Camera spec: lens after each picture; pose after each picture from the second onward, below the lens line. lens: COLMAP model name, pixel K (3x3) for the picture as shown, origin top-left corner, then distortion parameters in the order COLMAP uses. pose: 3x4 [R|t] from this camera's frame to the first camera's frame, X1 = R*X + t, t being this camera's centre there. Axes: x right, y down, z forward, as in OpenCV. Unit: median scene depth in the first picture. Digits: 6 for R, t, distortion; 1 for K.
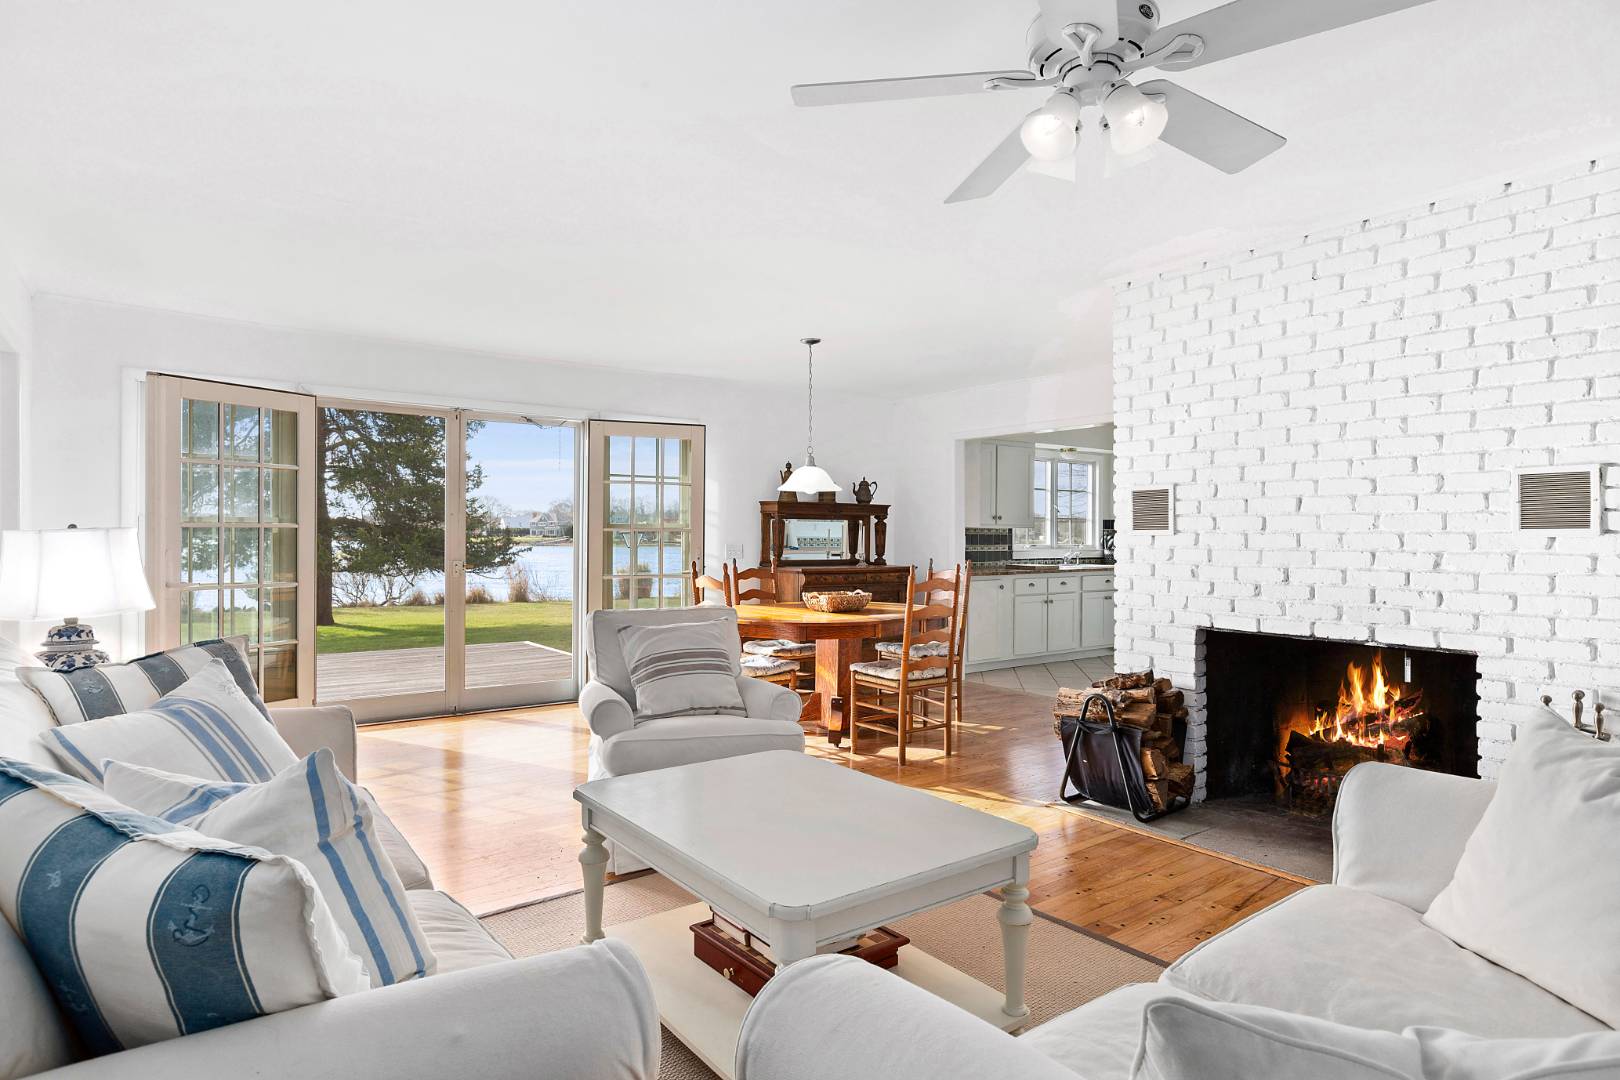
lens RADIAL K [[924.7, 0, 810.3], [0, 924.7, 539.1], [0, 0, 1]] dist [-0.003644, -0.000550]
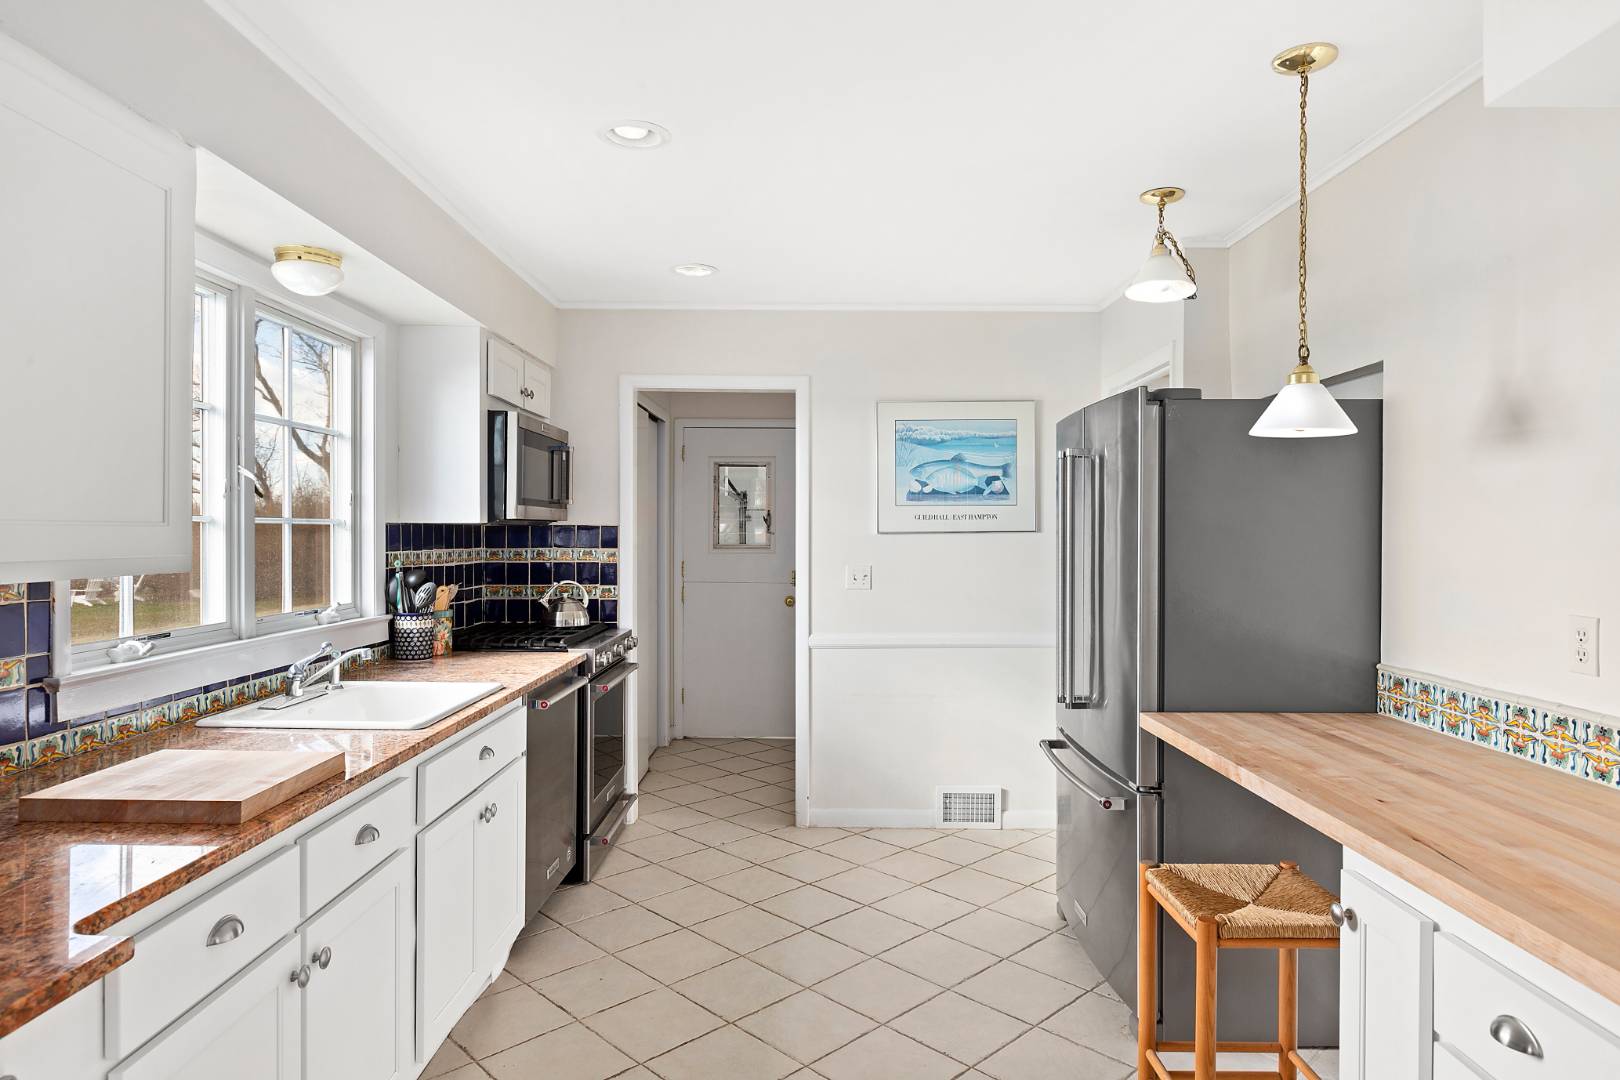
lens RADIAL K [[924.7, 0, 806.0], [0, 924.7, 535.8], [0, 0, 1]] dist [-0.003644, -0.000550]
pose [[0.583967, -0.002651, 0.811773, 0.140843], [-0.001433, 0.999990, 0.004296, -0.018699], [-0.811776, -0.003672, 0.583958, 0.694081]]
